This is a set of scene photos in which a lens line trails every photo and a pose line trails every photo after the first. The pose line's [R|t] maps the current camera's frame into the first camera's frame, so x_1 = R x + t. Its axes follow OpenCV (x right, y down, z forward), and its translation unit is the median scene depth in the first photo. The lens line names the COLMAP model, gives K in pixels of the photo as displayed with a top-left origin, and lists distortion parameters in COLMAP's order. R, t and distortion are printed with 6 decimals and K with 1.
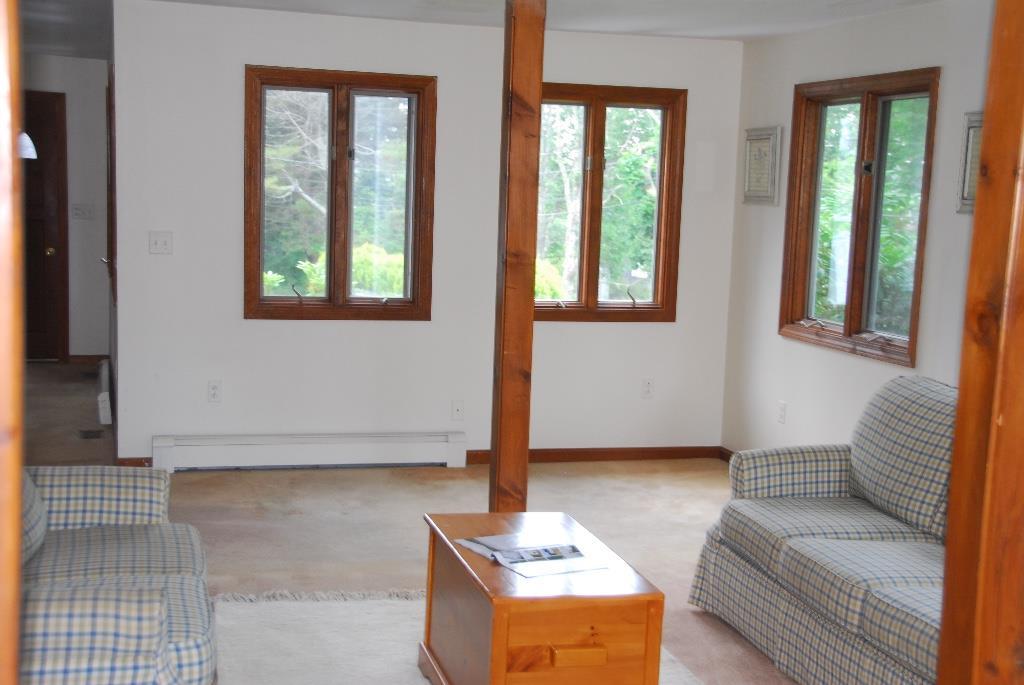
lens RADIAL K [[1385.2, 0, 511.6], [0, 1385.2, 345.2], [0, 0, 1]] dist [0.092434, 0.000000]
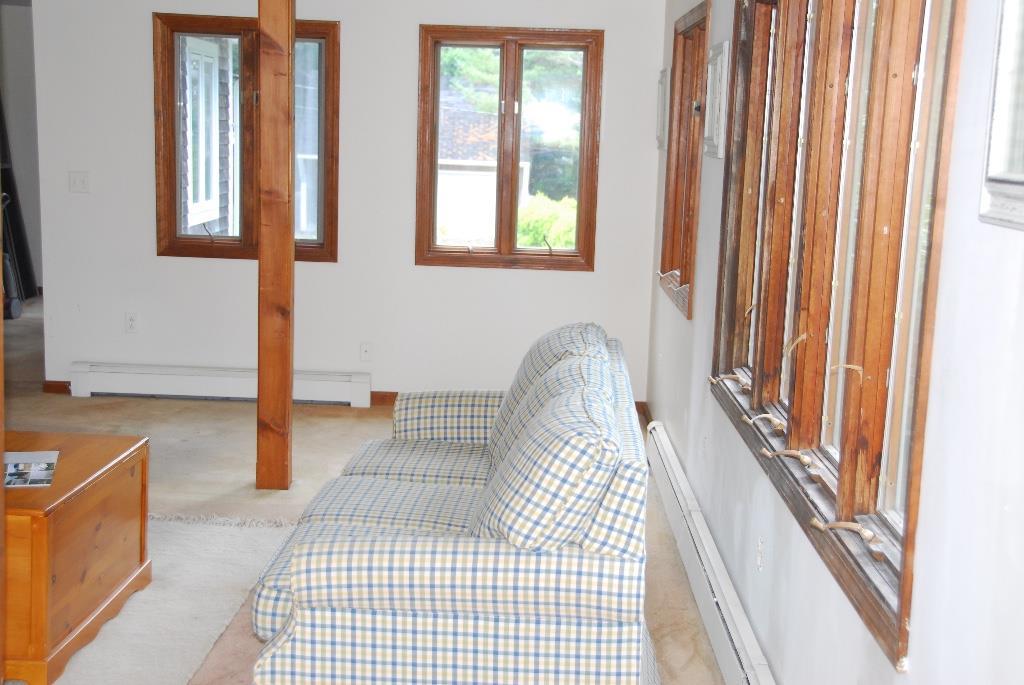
lens RADIAL K [[1385.2, 0, 512.8], [0, 1385.2, 340.8], [0, 0, 1]] dist [0.092434, 0.000000]
pose [[0.961135, 0.040104, -0.273150, 0.344958], [-0.033416, 0.999018, 0.029095, 0.005857], [0.274048, -0.018836, 0.961531, 0.051016]]
